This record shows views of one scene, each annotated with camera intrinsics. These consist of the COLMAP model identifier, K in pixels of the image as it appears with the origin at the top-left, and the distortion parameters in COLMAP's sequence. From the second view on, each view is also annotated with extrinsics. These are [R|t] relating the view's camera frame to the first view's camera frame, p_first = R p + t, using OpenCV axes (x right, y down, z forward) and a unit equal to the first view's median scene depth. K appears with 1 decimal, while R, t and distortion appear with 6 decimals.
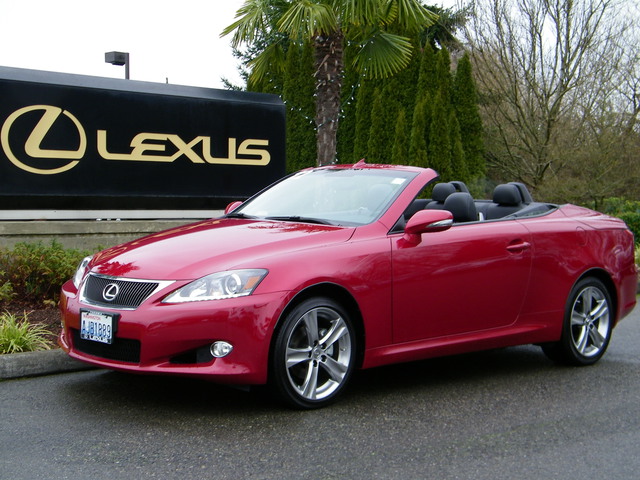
lens RADIAL K [[1071.6, 0, 319.1], [0, 1071.6, 238.9], [0, 0, 1]] dist [0.021911, 0.000000]
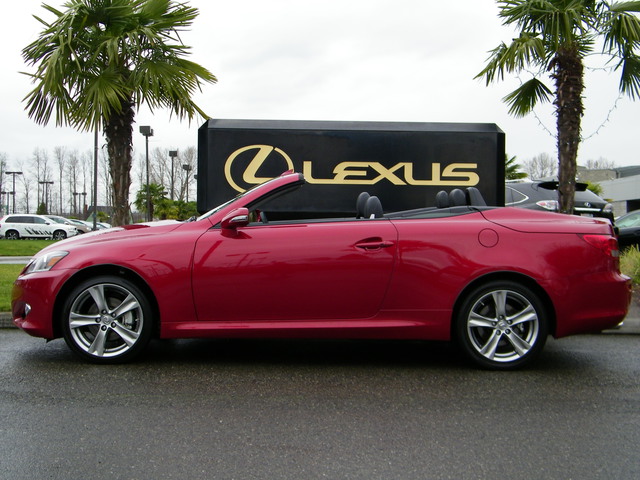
lens RADIAL K [[843.8, 0, 322.5], [0, 843.8, 241.9], [0, 0, 1]] dist [-0.012906, 0.000000]
pose [[0.747116, 0.006955, -0.664657, 0.479408], [-0.027642, 0.999405, -0.020614, 0.016401], [0.664118, 0.033773, 0.746864, 0.245464]]
